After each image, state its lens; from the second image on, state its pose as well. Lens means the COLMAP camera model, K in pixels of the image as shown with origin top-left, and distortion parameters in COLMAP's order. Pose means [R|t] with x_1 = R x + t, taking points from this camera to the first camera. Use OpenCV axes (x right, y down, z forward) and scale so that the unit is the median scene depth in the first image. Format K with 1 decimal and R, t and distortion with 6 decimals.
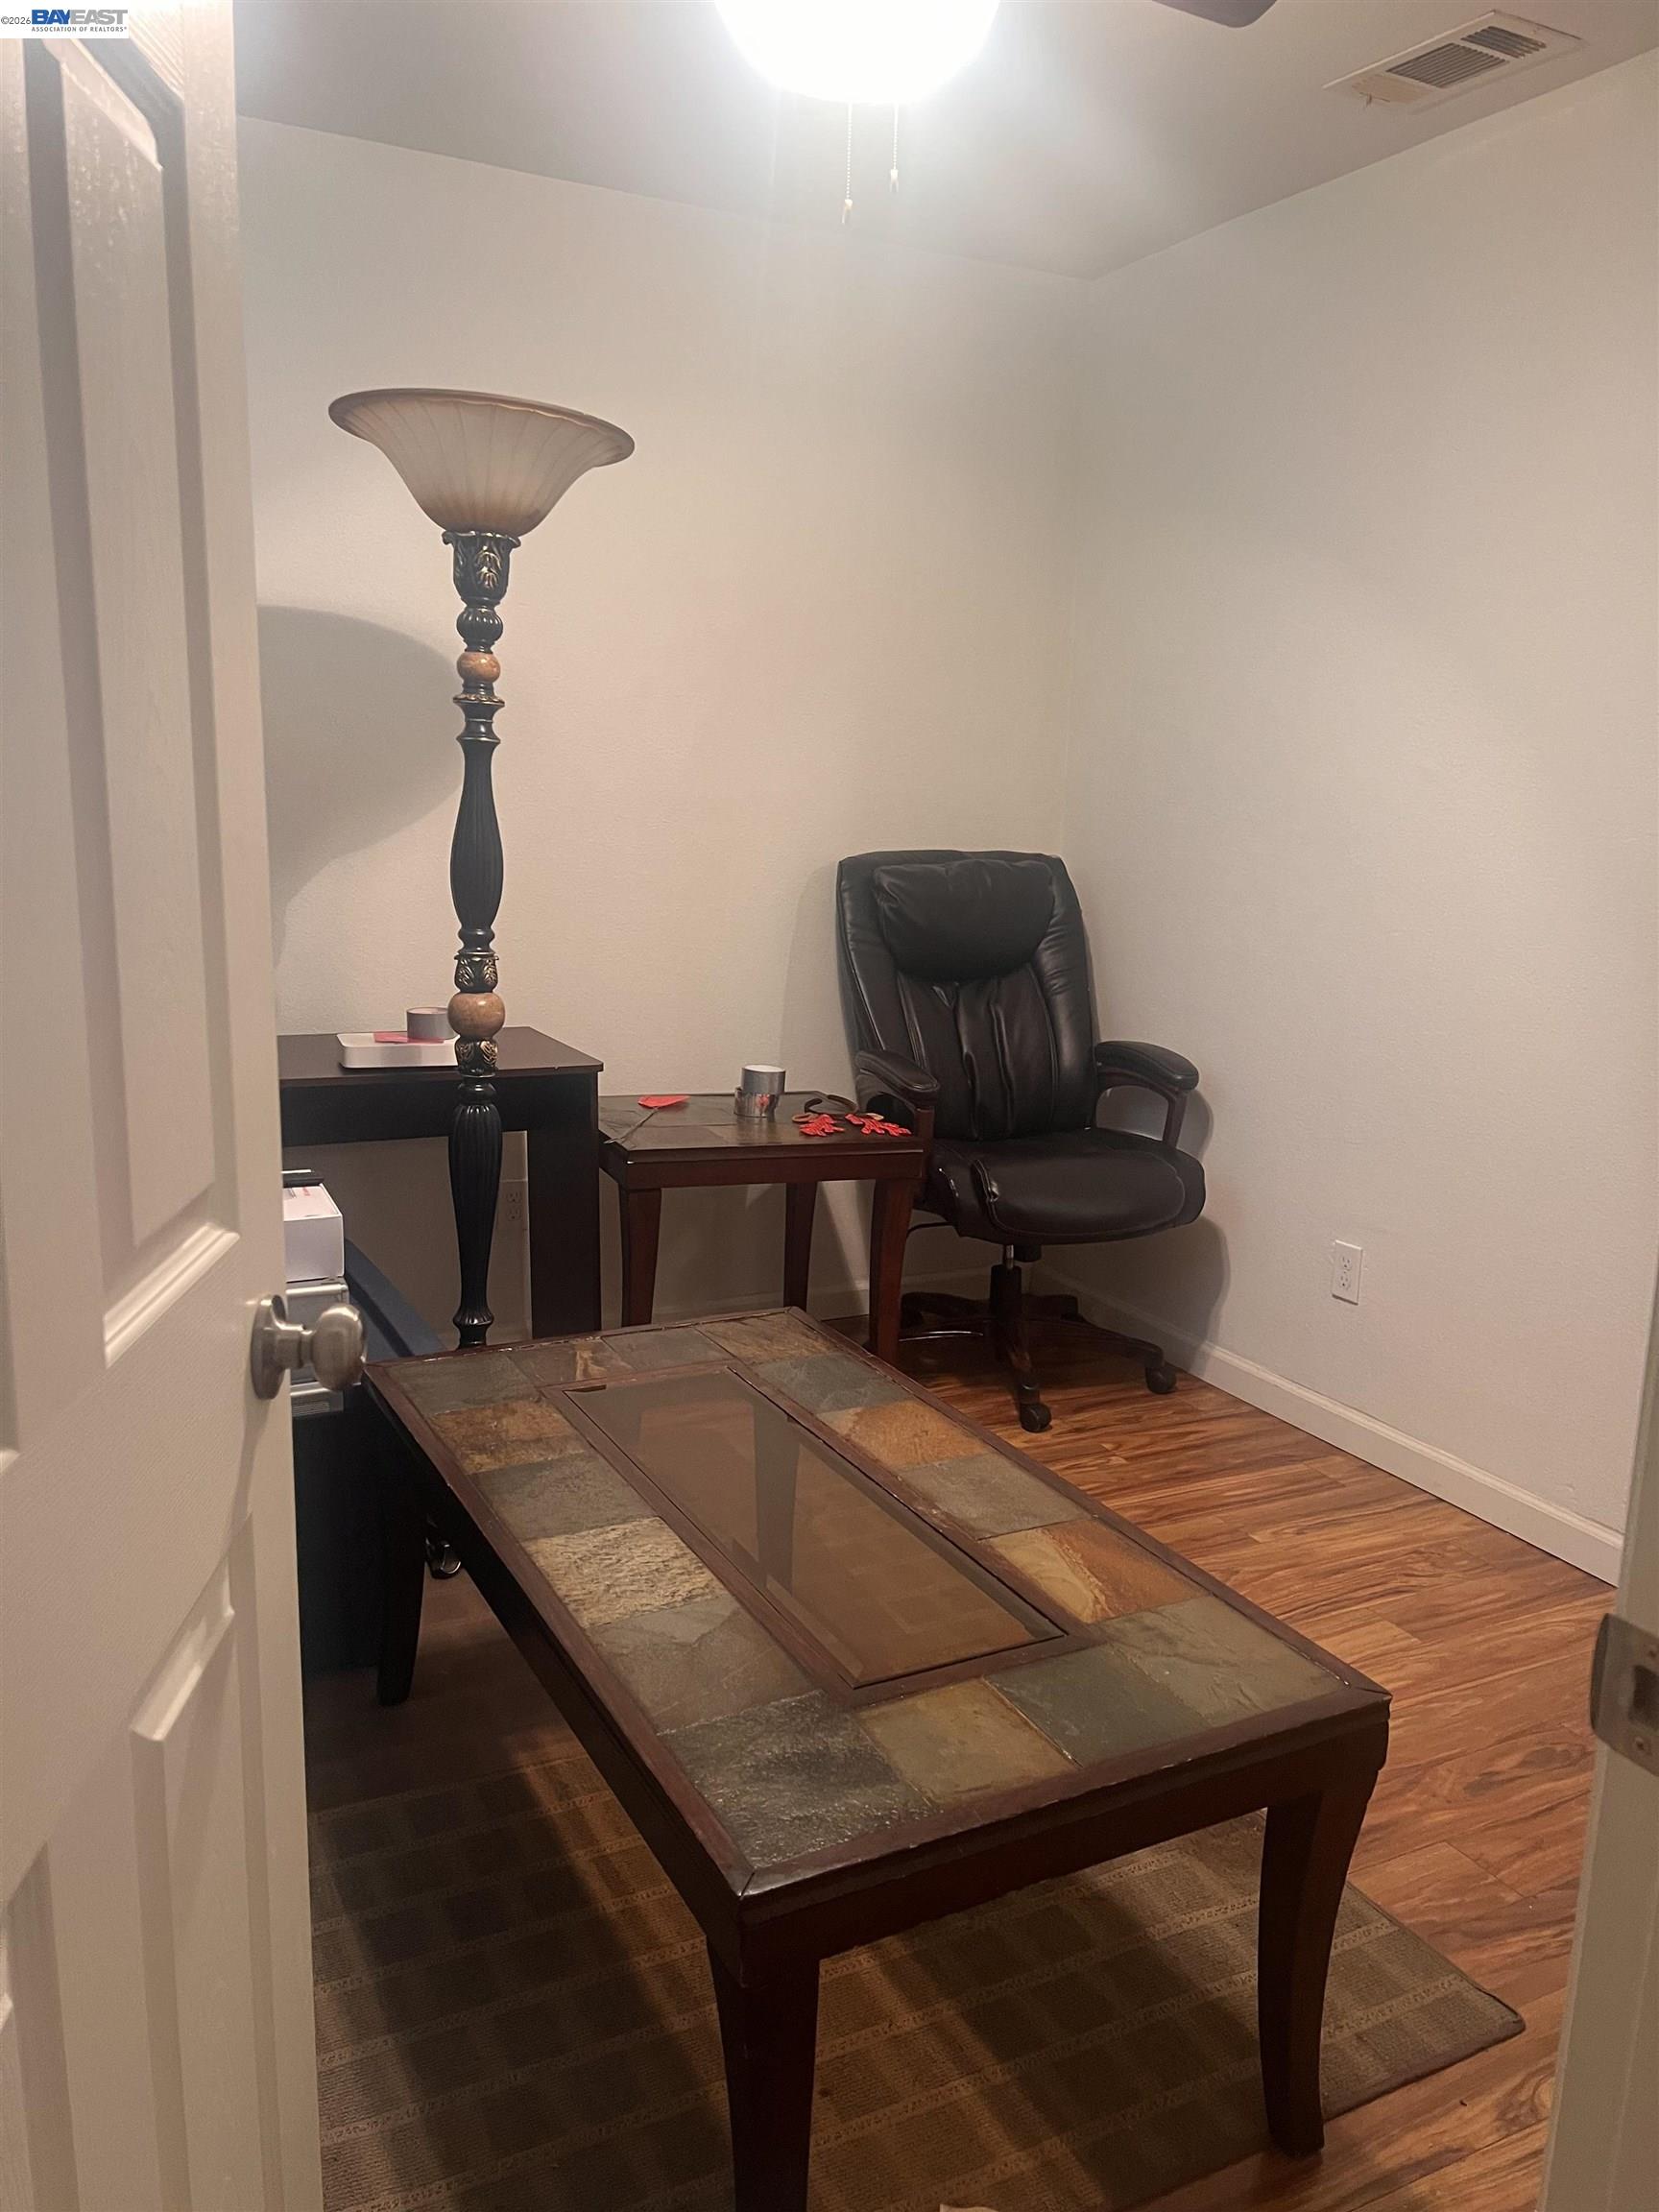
lens RADIAL K [[1661.8, 0, 829.7], [0, 1661.8, 1109.6], [0, 0, 1]] dist [0.061919, -0.073418]
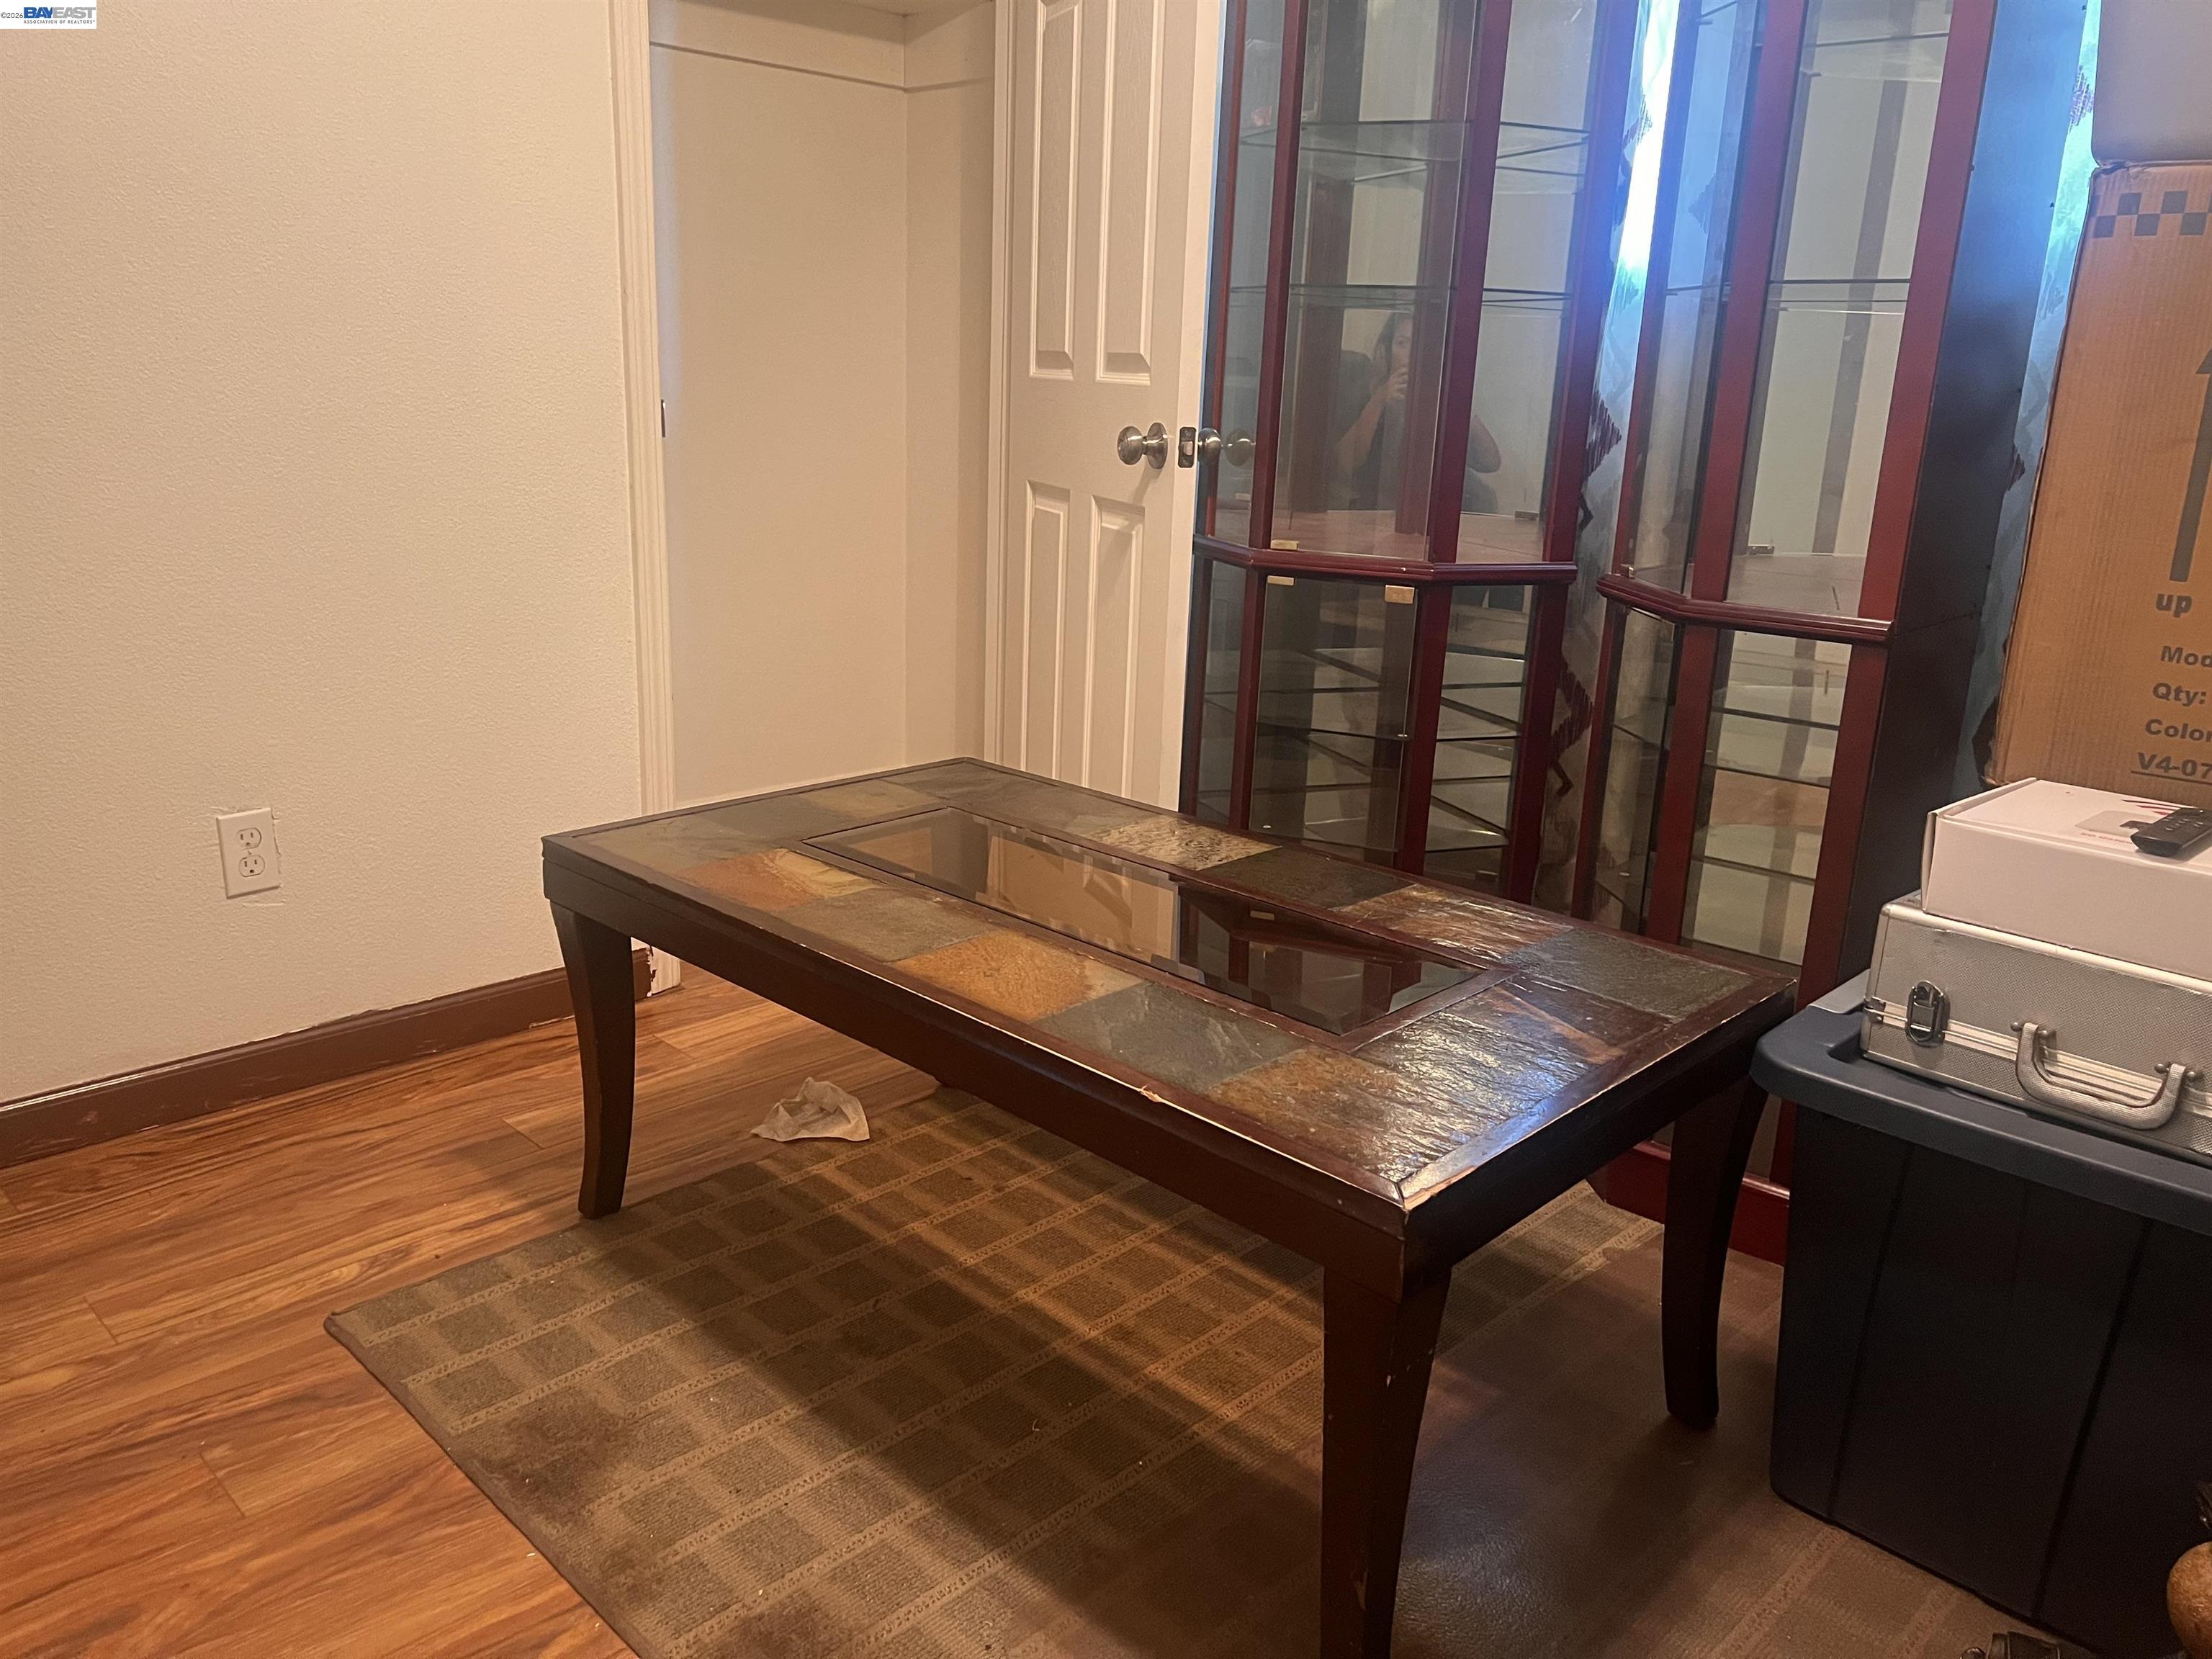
lens RADIAL K [[1661.8, 0, 1101.5], [0, 1661.8, 819.9], [0, 0, 1]] dist [0.061919, -0.073418]
pose [[-0.950633, 0.016158, -0.309897, 0.296365], [-0.125573, 0.893197, 0.431776, -0.244283], [0.283776, 0.449375, -0.847073, 1.999318]]
